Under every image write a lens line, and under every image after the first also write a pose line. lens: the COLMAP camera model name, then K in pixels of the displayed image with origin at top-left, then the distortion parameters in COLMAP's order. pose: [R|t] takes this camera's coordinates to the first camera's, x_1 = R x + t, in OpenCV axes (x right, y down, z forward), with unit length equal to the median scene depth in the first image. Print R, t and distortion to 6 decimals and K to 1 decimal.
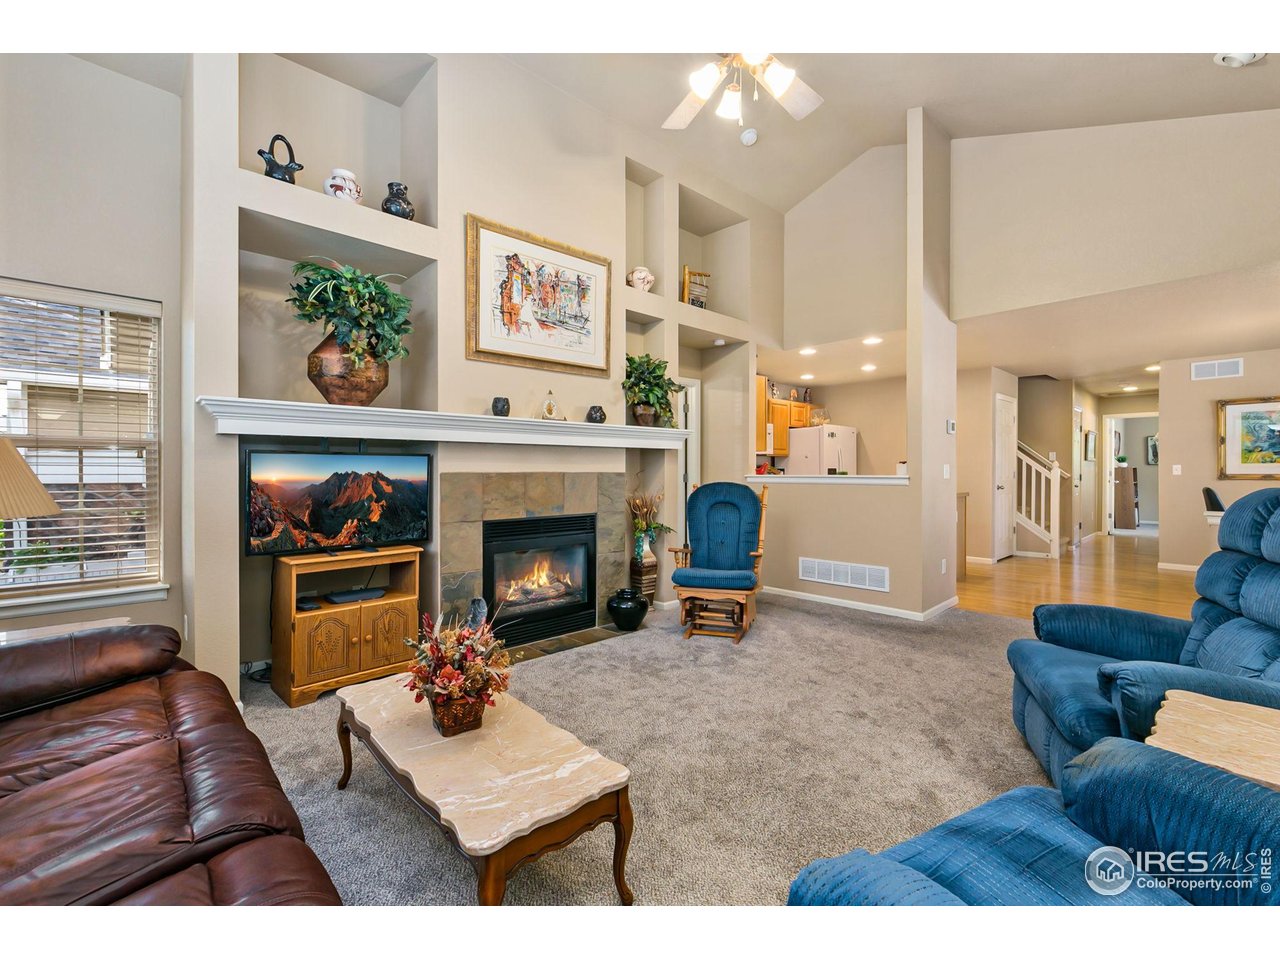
lens RADIAL K [[554.4, 0, 641.4], [0, 554.4, 477.1], [0, 0, 1]] dist [-0.004586, -0.001876]
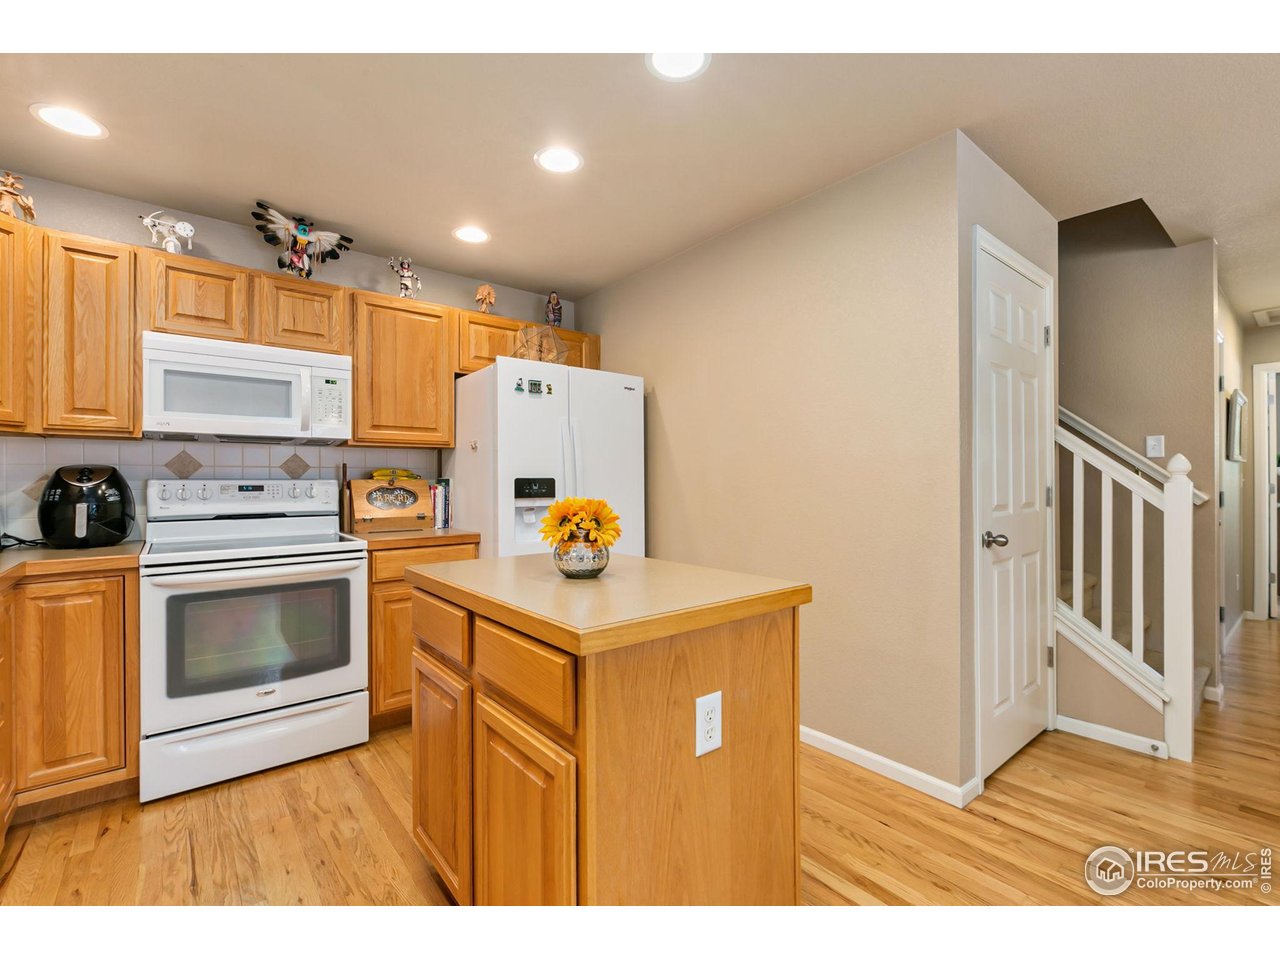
lens RADIAL K [[554.4, 0, 637.9], [0, 554.4, 479.8], [0, 0, 1]] dist [-0.004586, -0.001876]
pose [[0.997678, 0.000162, -0.068110, 0.882961], [-0.001060, 0.999913, -0.013149, -0.019068], [0.068102, 0.013191, 0.997591, 1.273926]]
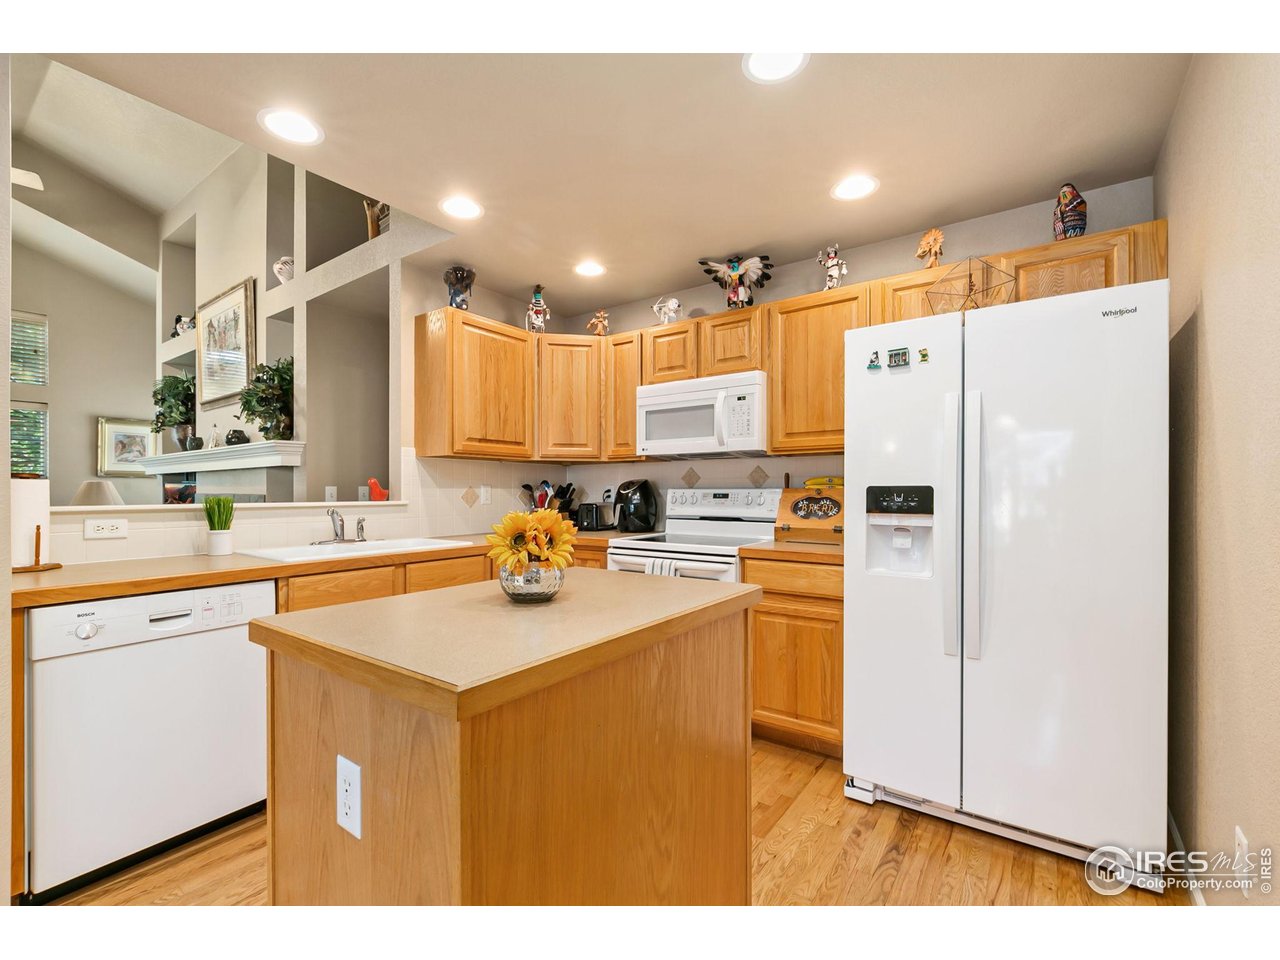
lens RADIAL K [[554.4, 0, 639.1], [0, 554.4, 488.7], [0, 0, 1]] dist [-0.004586, -0.001876]
pose [[0.202520, -0.000920, -0.979278, 1.165410], [-0.010903, 0.999935, -0.003194, -0.024040], [0.979217, 0.011324, 0.202497, 1.659066]]
